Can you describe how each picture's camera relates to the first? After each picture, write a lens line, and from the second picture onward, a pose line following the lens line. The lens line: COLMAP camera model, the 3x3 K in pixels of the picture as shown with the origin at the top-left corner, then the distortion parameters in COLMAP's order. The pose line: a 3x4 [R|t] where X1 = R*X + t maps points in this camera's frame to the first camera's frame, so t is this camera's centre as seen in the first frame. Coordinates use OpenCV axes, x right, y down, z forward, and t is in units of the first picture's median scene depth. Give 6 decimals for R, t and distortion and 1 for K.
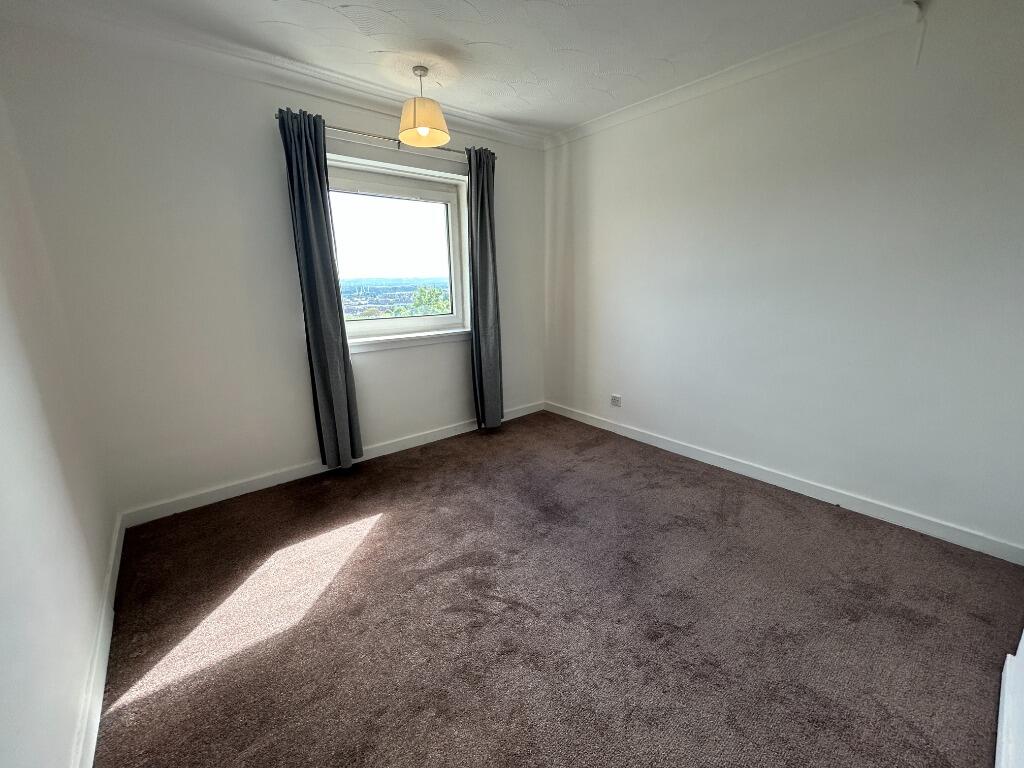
lens RADIAL K [[411.7, 0, 506.5], [0, 411.7, 382.4], [0, 0, 1]] dist [-0.009709, 0.000160]
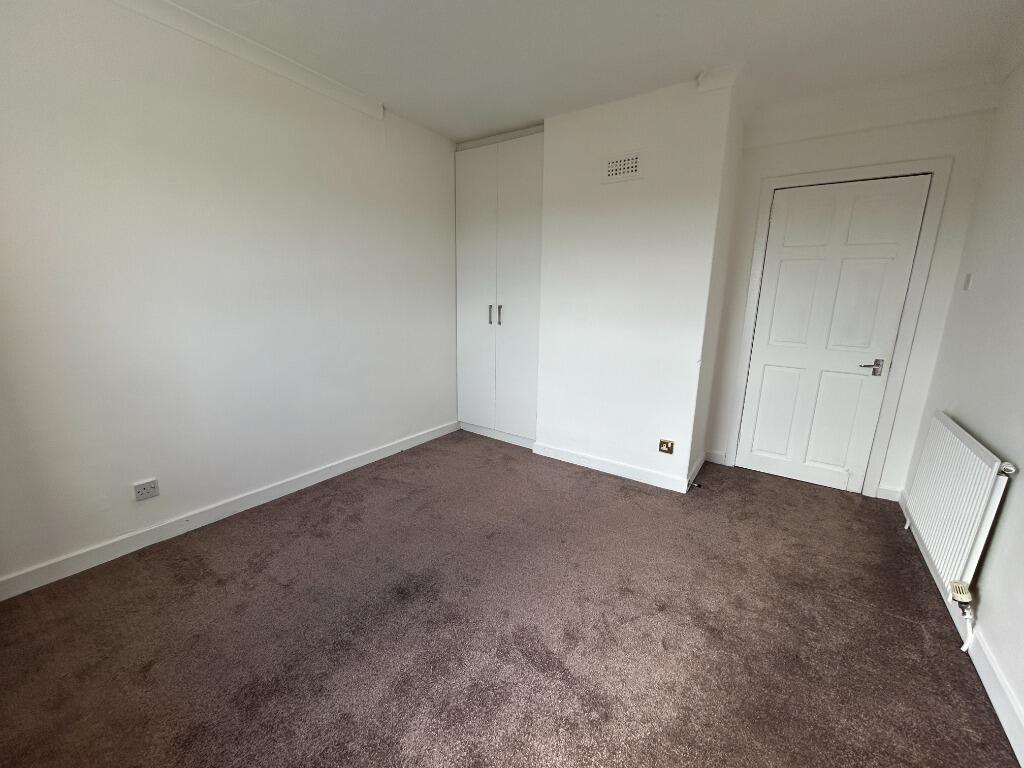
lens RADIAL K [[411.7, 0, 510.0], [0, 411.7, 382.9], [0, 0, 1]] dist [-0.009709, 0.000160]
pose [[-0.260105, -0.191965, 0.946306, -0.443450], [0.223035, 0.941591, 0.252313, -0.149280], [-0.939468, 0.276687, -0.202097, 0.681397]]
